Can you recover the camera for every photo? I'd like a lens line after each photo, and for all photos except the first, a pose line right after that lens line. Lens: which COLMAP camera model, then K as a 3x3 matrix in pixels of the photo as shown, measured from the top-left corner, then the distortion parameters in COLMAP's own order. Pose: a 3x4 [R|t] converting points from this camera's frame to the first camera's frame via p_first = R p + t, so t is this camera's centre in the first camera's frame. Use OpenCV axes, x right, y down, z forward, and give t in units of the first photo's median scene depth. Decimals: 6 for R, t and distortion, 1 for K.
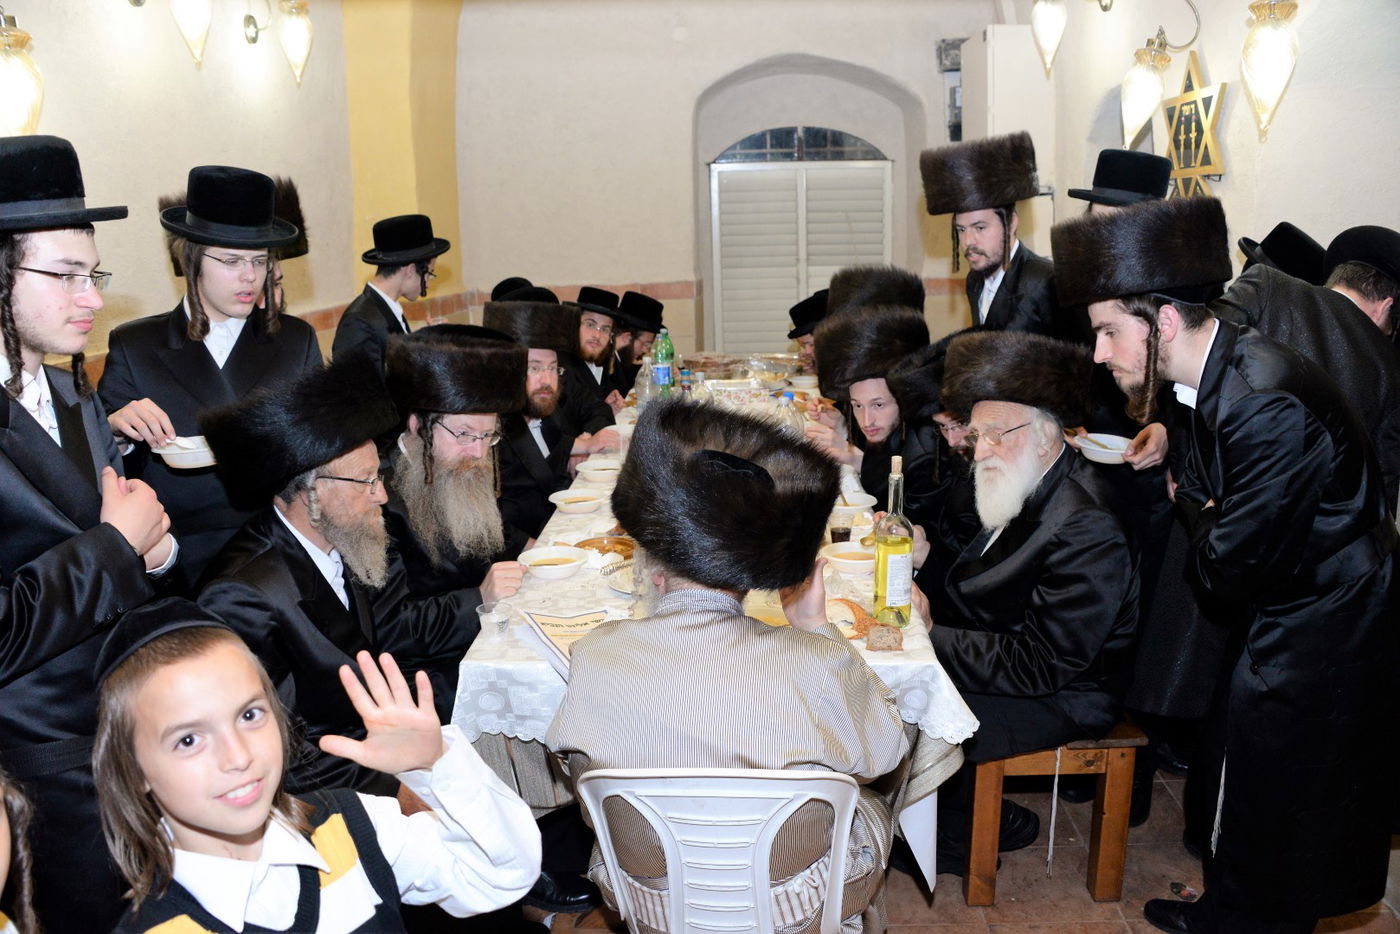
lens RADIAL K [[1138.2, 0, 696.8], [0, 1138.2, 469.3], [0, 0, 1]] dist [-0.154300, 0.094968]
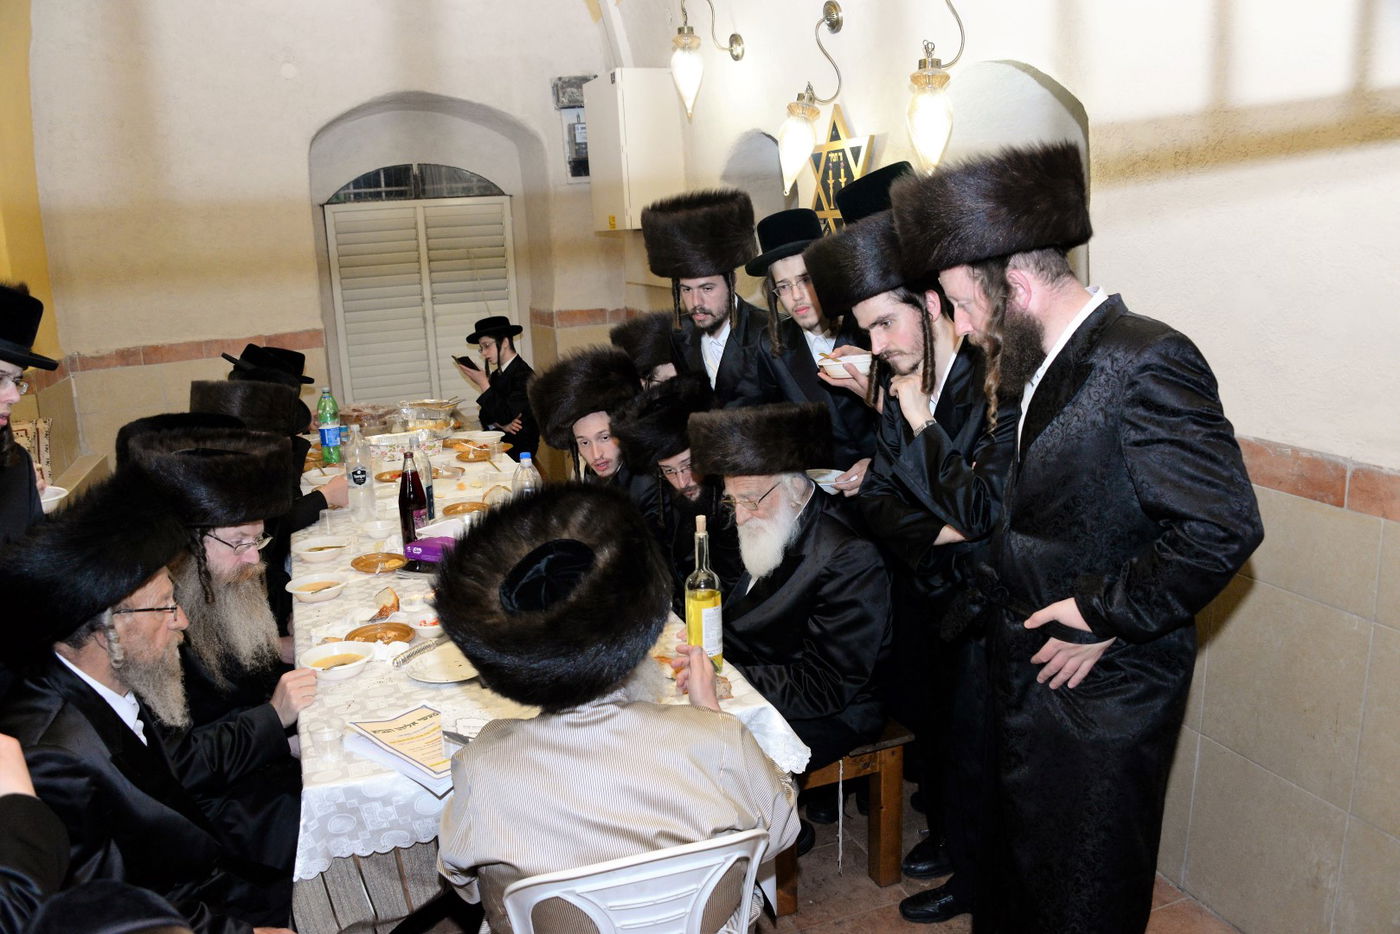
lens RADIAL K [[1138.2, 0, 712.6], [0, 1138.2, 478.0], [0, 0, 1]] dist [-0.154300, 0.094968]
pose [[0.919417, -0.102171, 0.379780, -0.186214], [0.104245, 0.994436, 0.015161, -0.054335], [-0.379216, 0.025651, 0.924953, 0.013734]]
